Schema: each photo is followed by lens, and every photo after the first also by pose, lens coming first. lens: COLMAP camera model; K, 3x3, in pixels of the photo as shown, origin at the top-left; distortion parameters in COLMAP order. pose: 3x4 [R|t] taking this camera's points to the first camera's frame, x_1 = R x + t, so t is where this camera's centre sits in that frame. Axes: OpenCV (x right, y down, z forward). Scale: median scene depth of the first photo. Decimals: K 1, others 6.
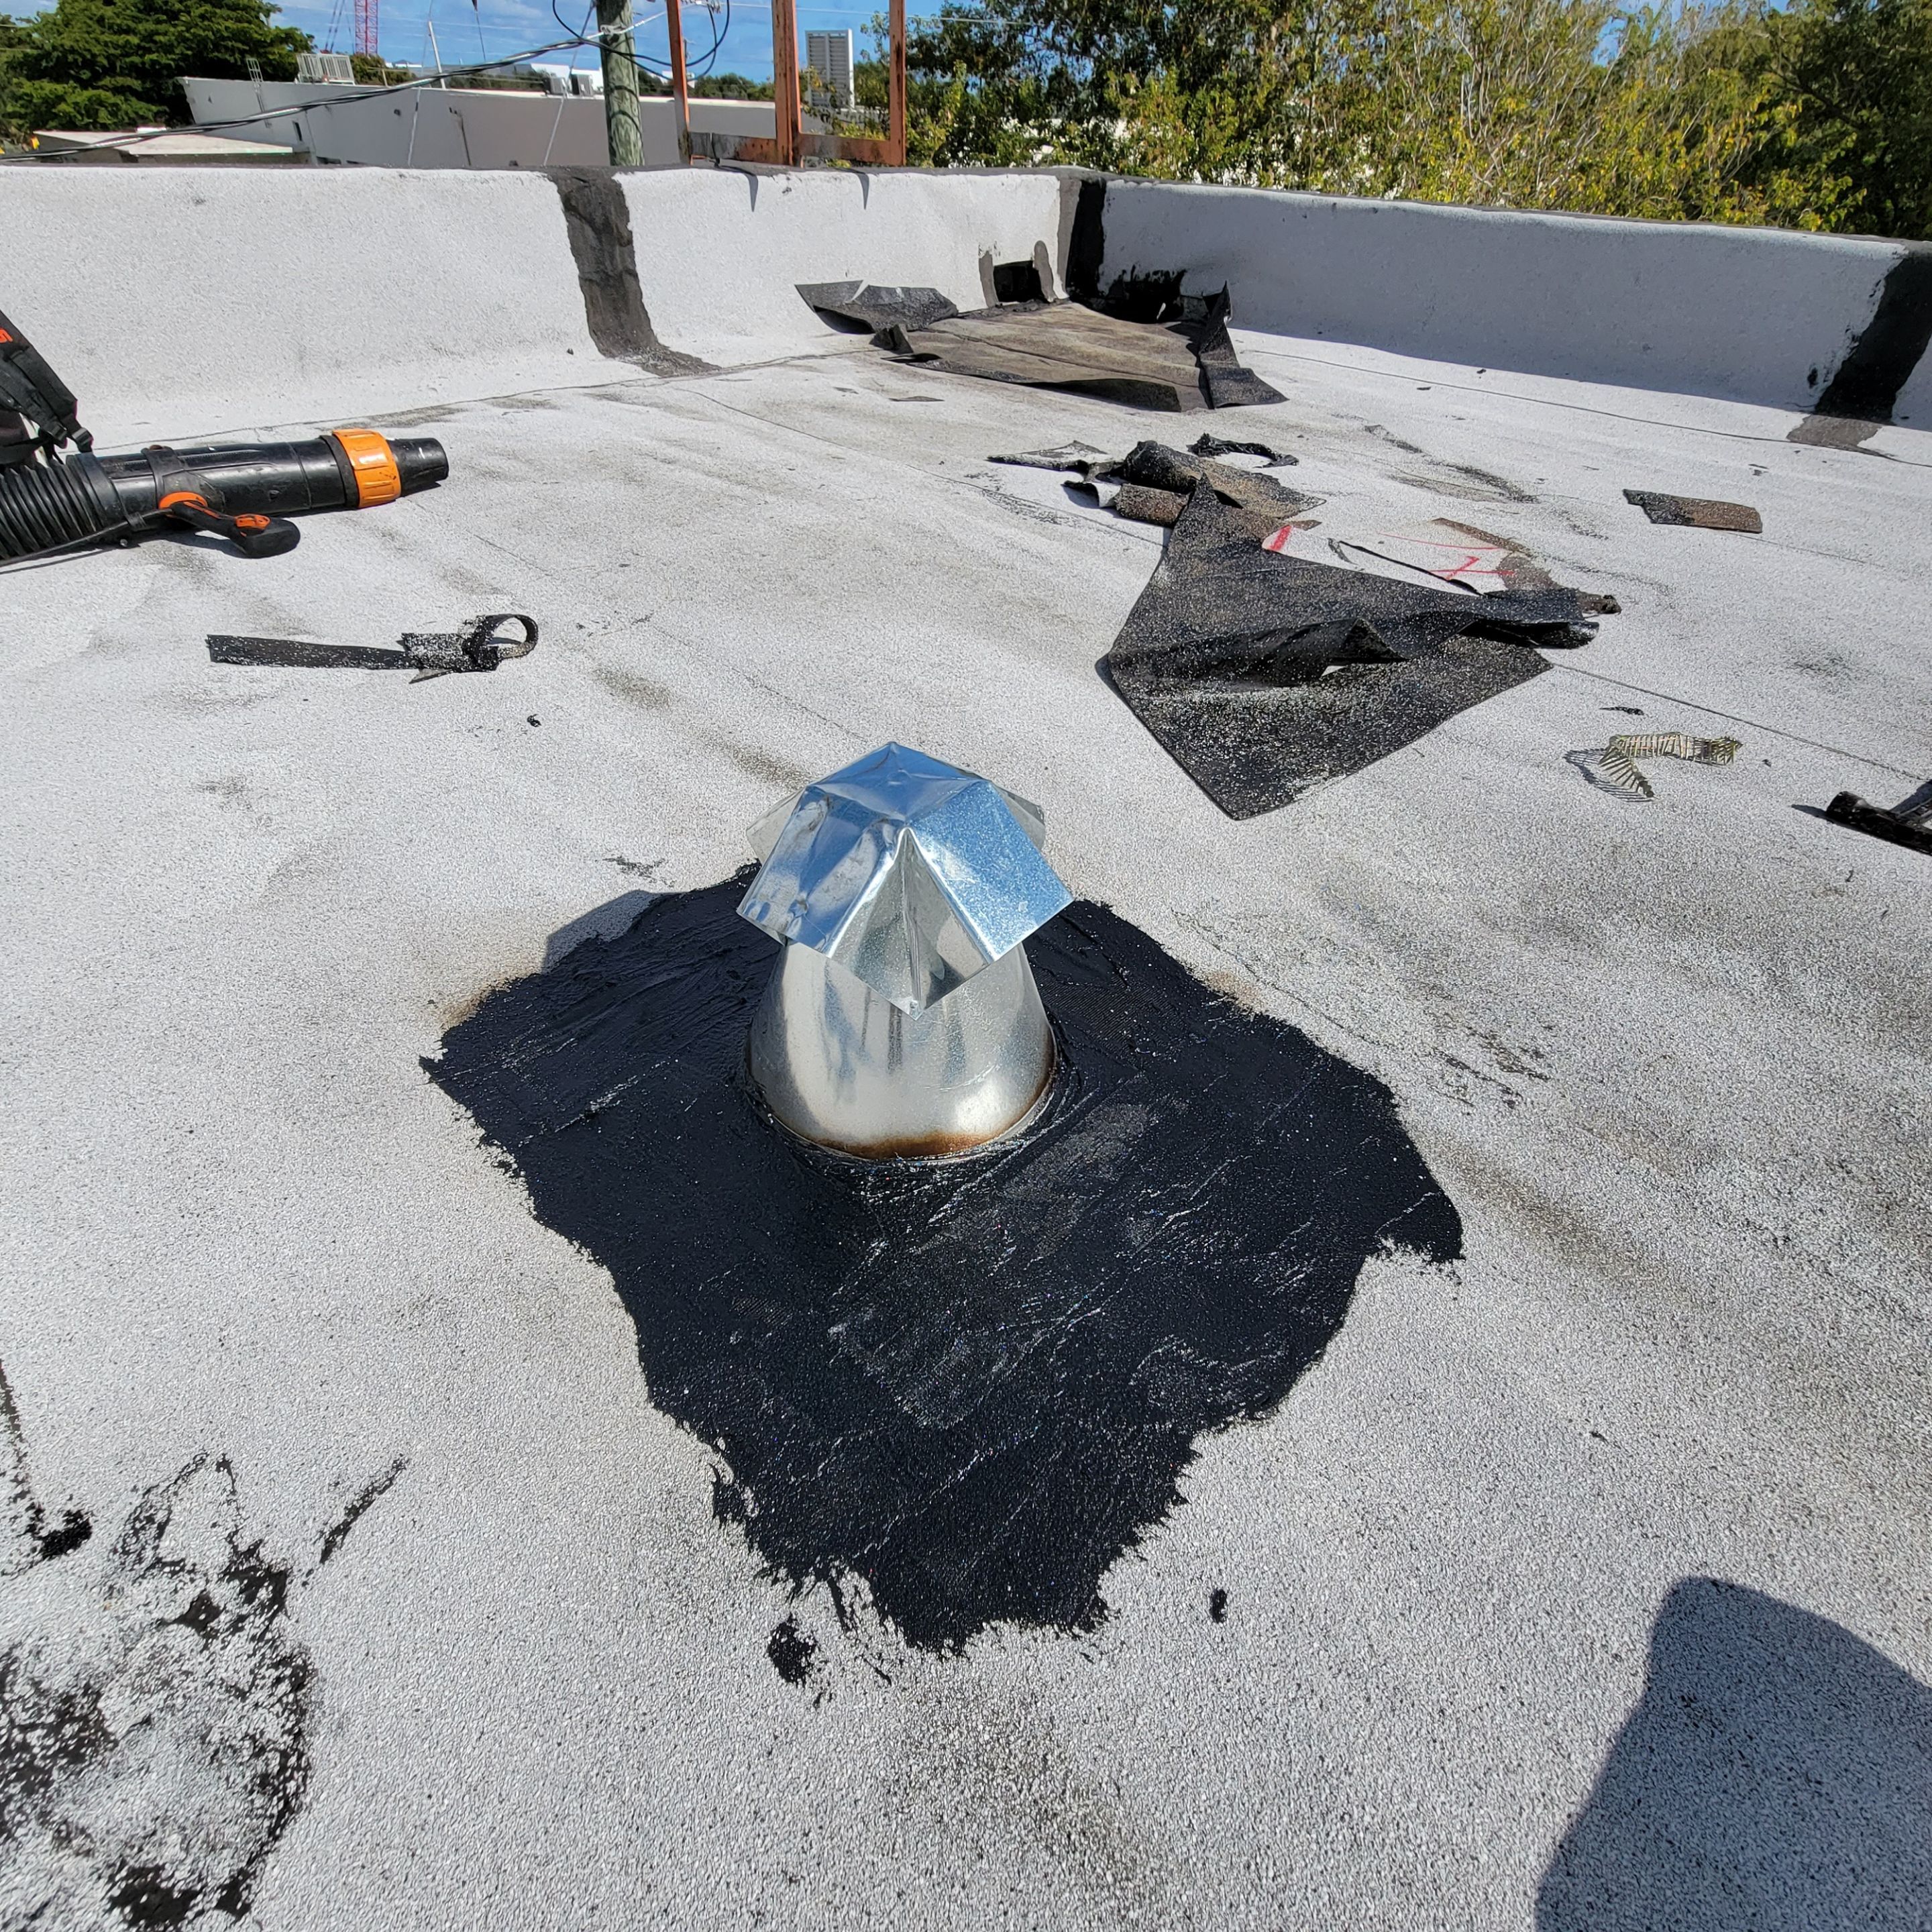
lens RADIAL K [[1052.5, 0, 958.1], [0, 1052.5, 960.4], [0, 0, 1]] dist [-0.006900, 0.001937]
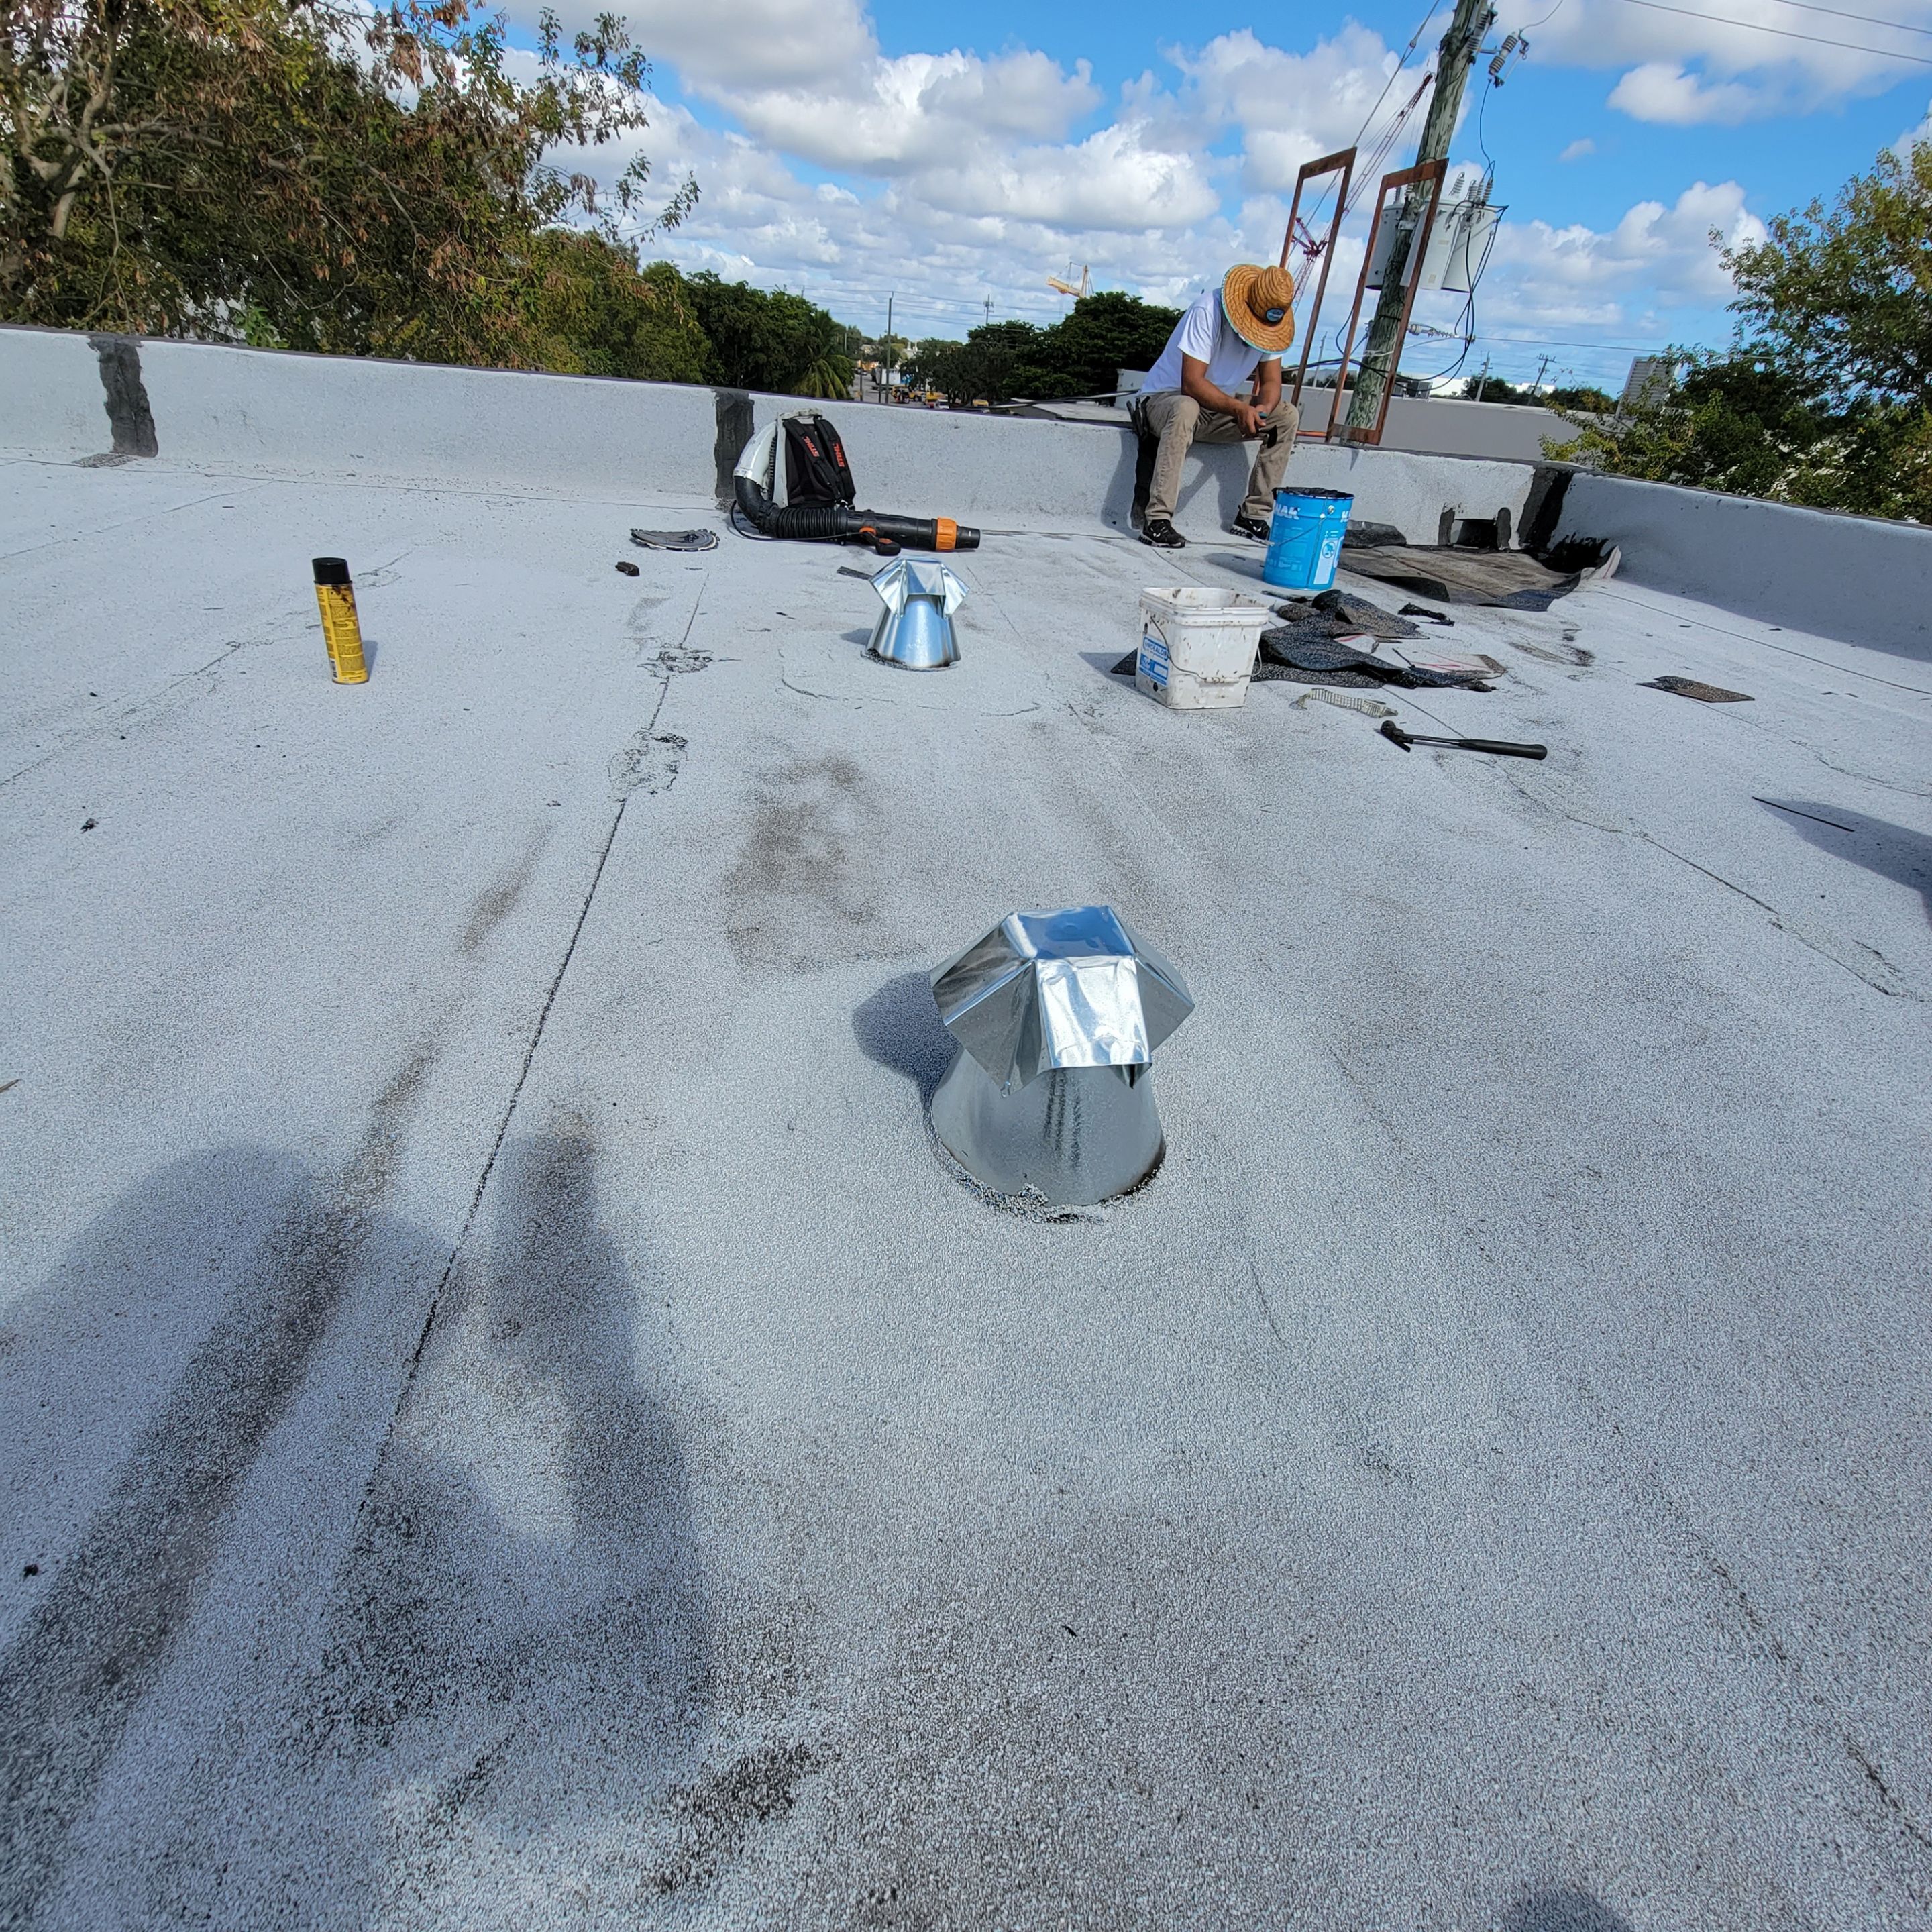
lens RADIAL K [[1052.5, 0, 962.1], [0, 1052.5, 964.0], [0, 0, 1]] dist [-0.006900, 0.001937]
pose [[0.793793, 0.328780, -0.511660, 0.745237], [-0.420656, 0.904401, -0.071464, 0.406179], [0.439250, 0.271961, 0.856211, -0.519436]]
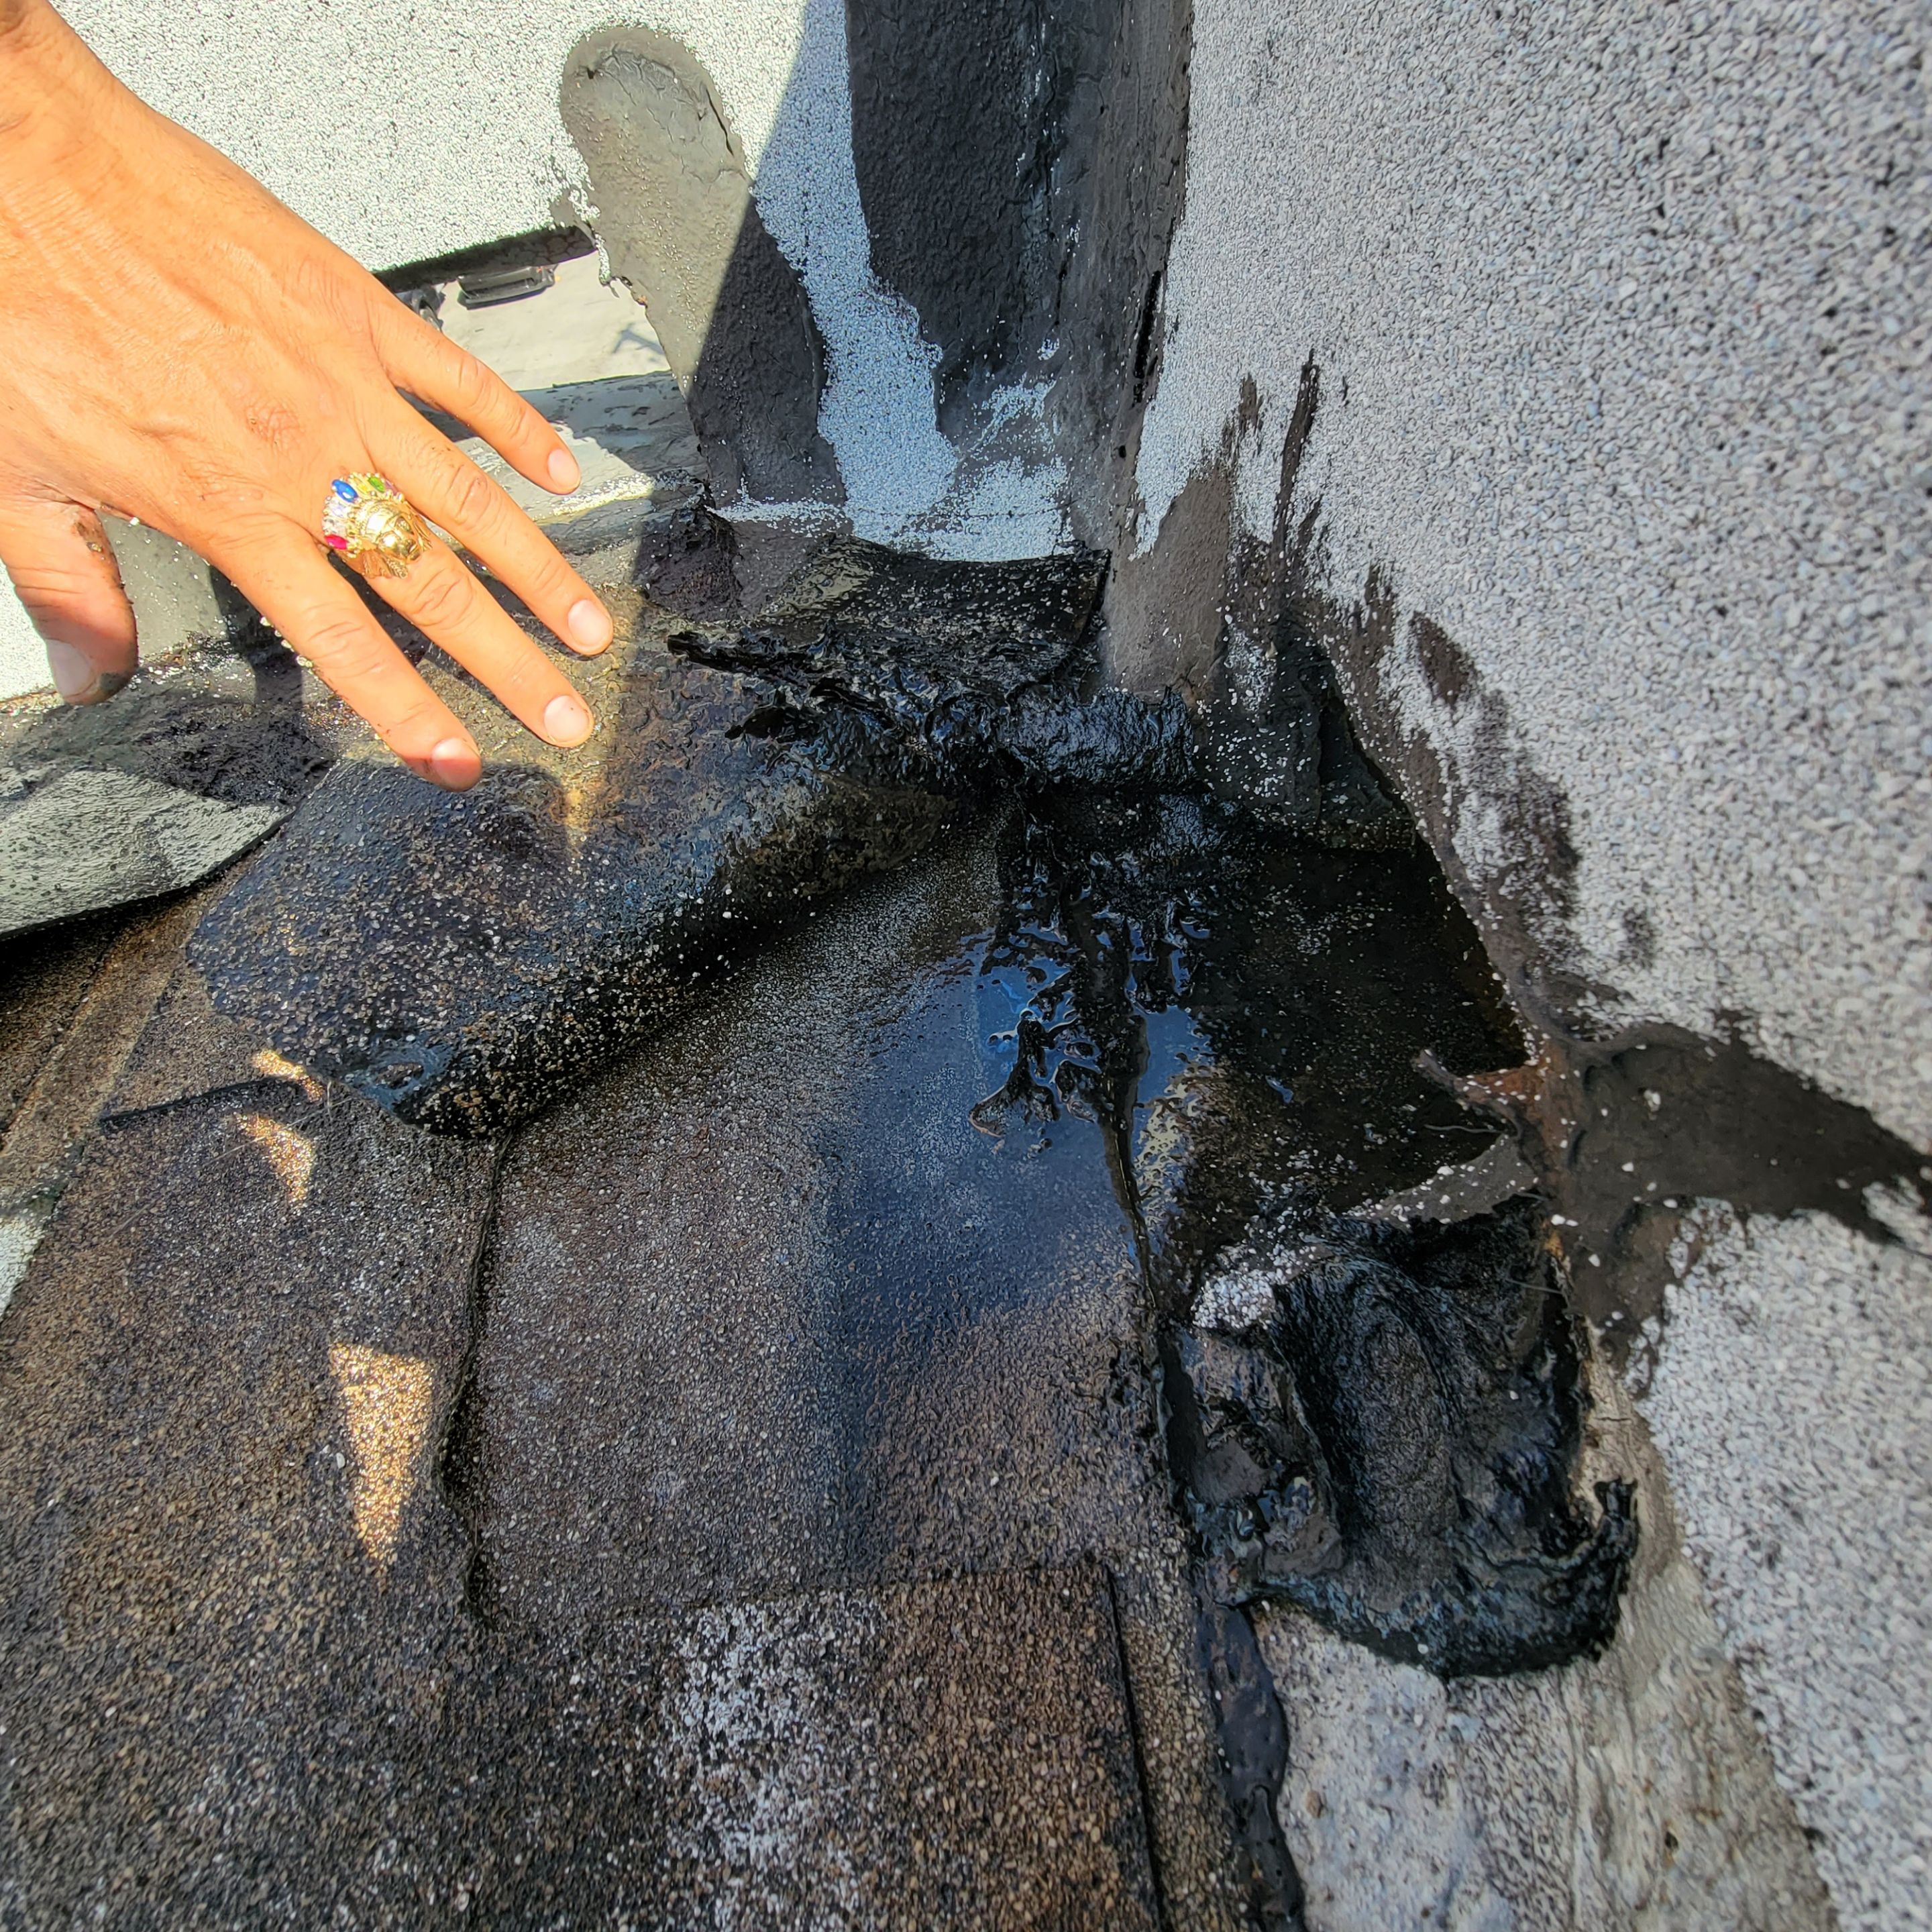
lens RADIAL K [[1052.4, 0, 957.0], [0, 1052.4, 961.4], [0, 0, 1]] dist [-0.006897, 0.001060]
pose [[0.734924, 0.405468, -0.543583, 0.375916], [-0.256331, 0.908193, 0.330877, -1.195086], [0.627838, -0.103833, 0.771387, 1.726146]]
